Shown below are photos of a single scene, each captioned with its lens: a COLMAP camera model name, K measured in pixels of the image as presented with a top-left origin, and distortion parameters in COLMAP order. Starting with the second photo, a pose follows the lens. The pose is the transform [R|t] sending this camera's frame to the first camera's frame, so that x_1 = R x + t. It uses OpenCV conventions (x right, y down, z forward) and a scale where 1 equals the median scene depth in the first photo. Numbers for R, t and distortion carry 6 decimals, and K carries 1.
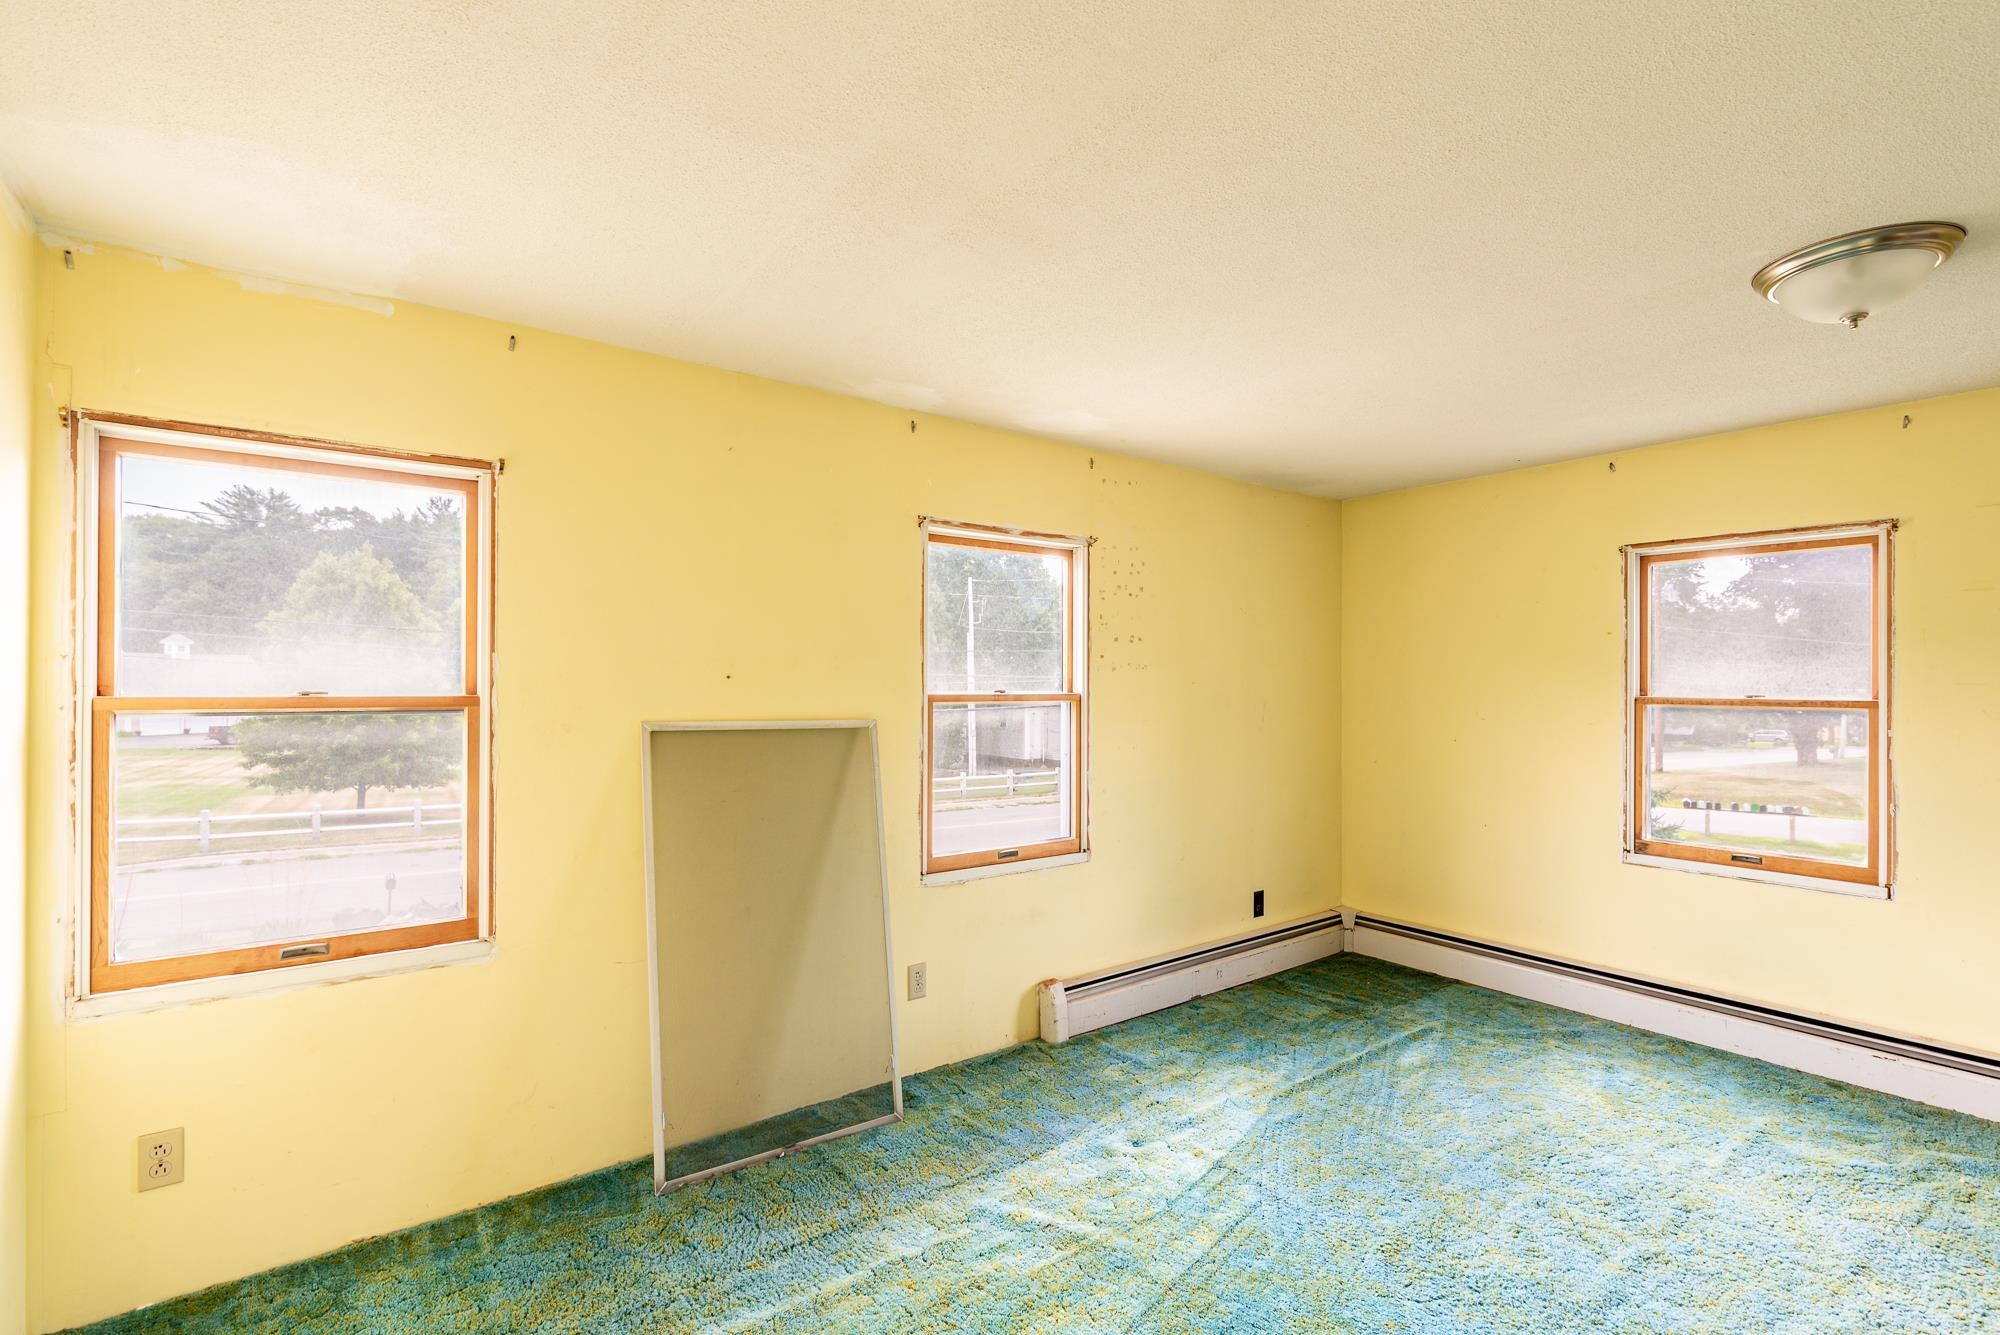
lens RADIAL K [[913.9, 0, 1003.9], [0, 913.9, 675.5], [0, 0, 1]] dist [-0.000614, -0.000632]
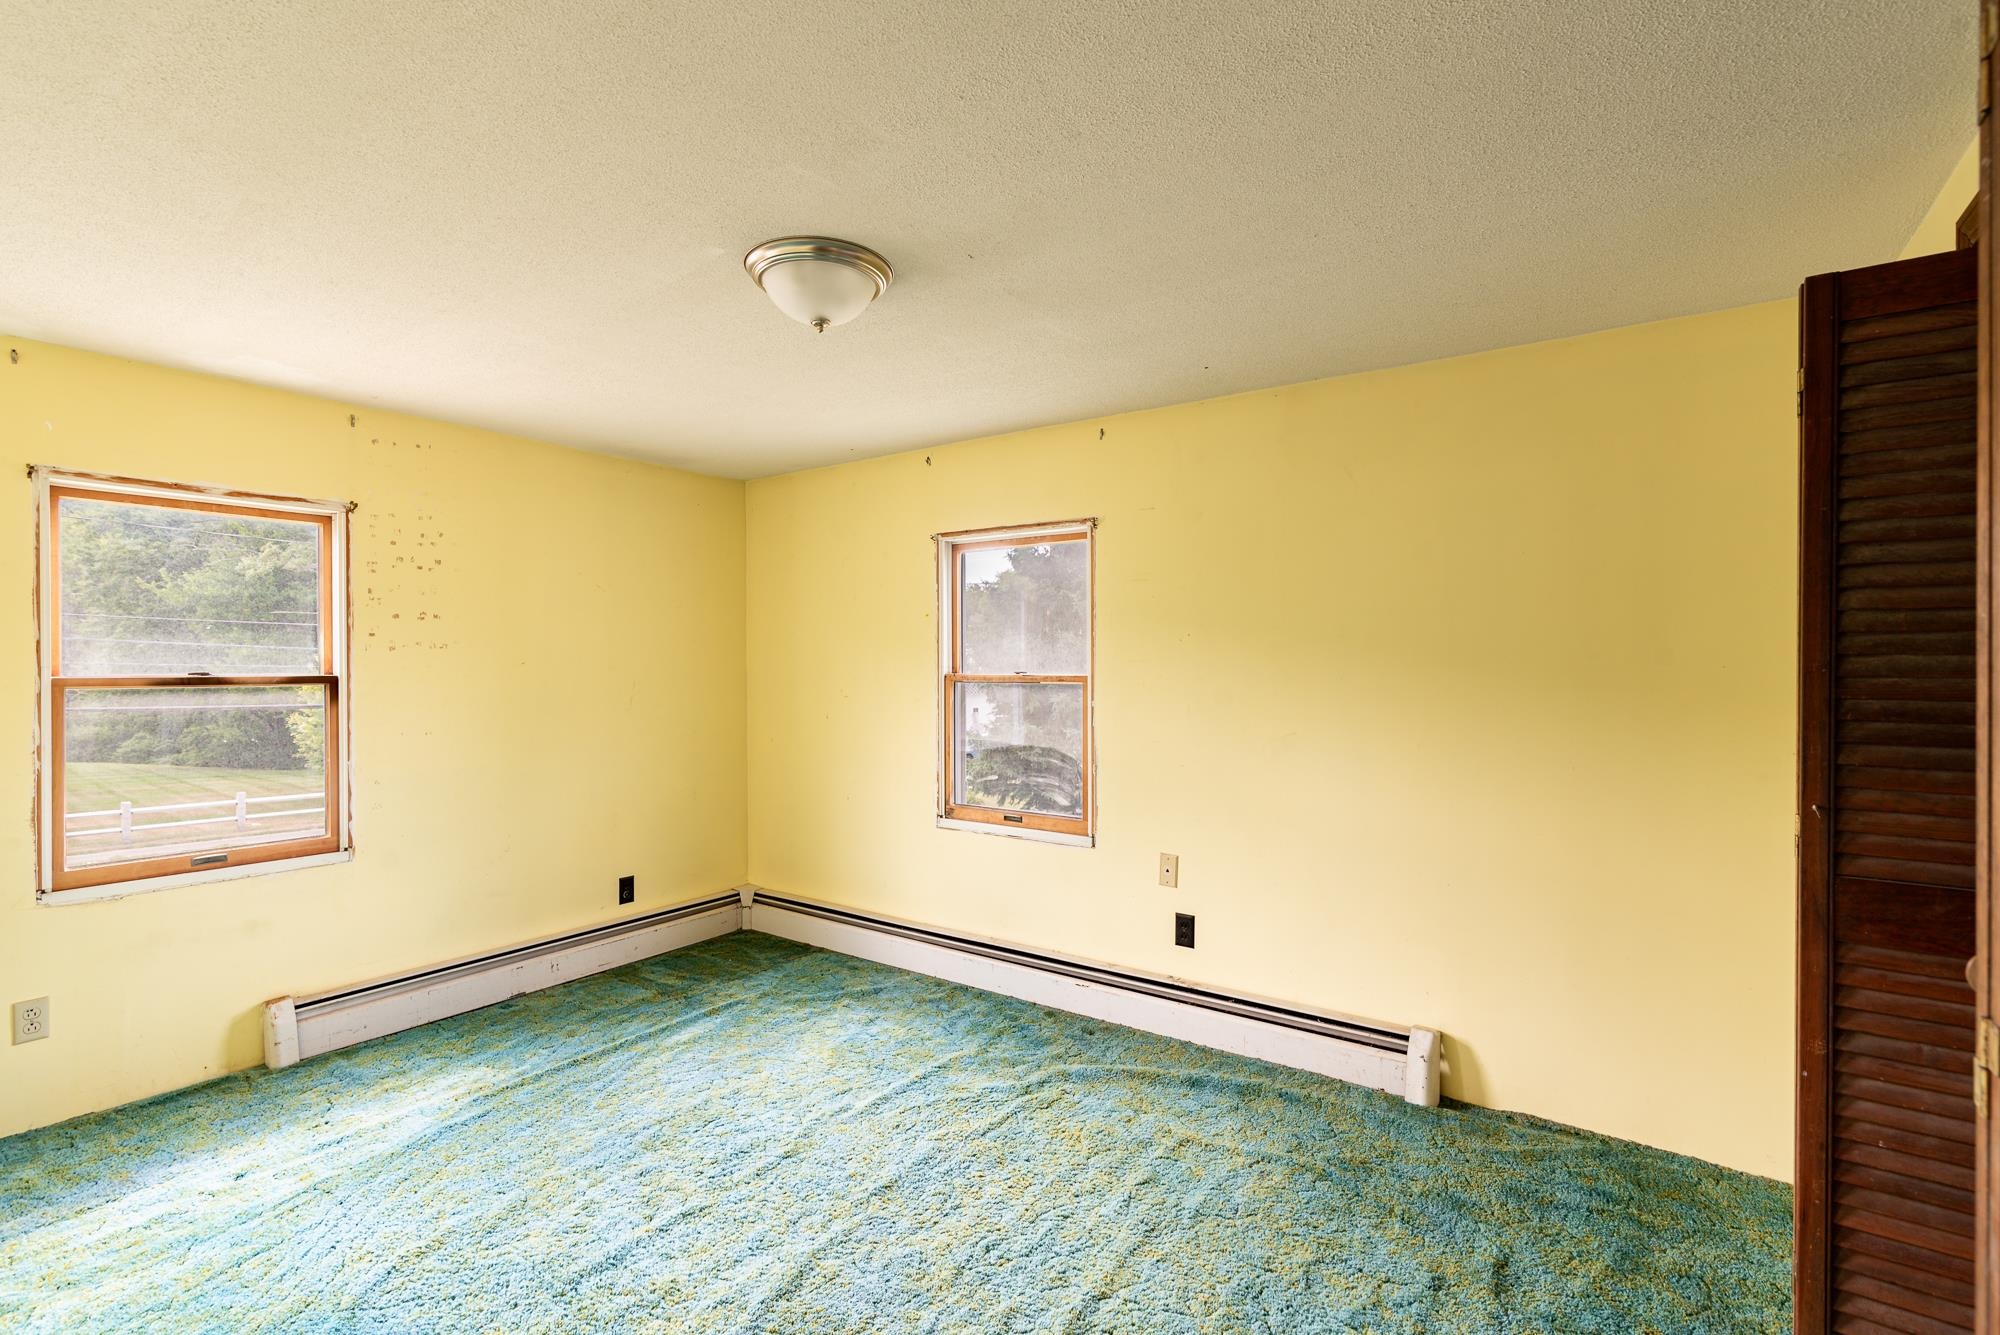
lens RADIAL K [[913.9, 0, 1004.6], [0, 913.9, 665.8], [0, 0, 1]] dist [-0.000614, -0.000632]
pose [[0.953324, -0.006074, 0.301887, 0.458030], [0.003028, 0.999940, 0.010556, 0.002612], [-0.301933, -0.009149, 0.953285, -0.058577]]
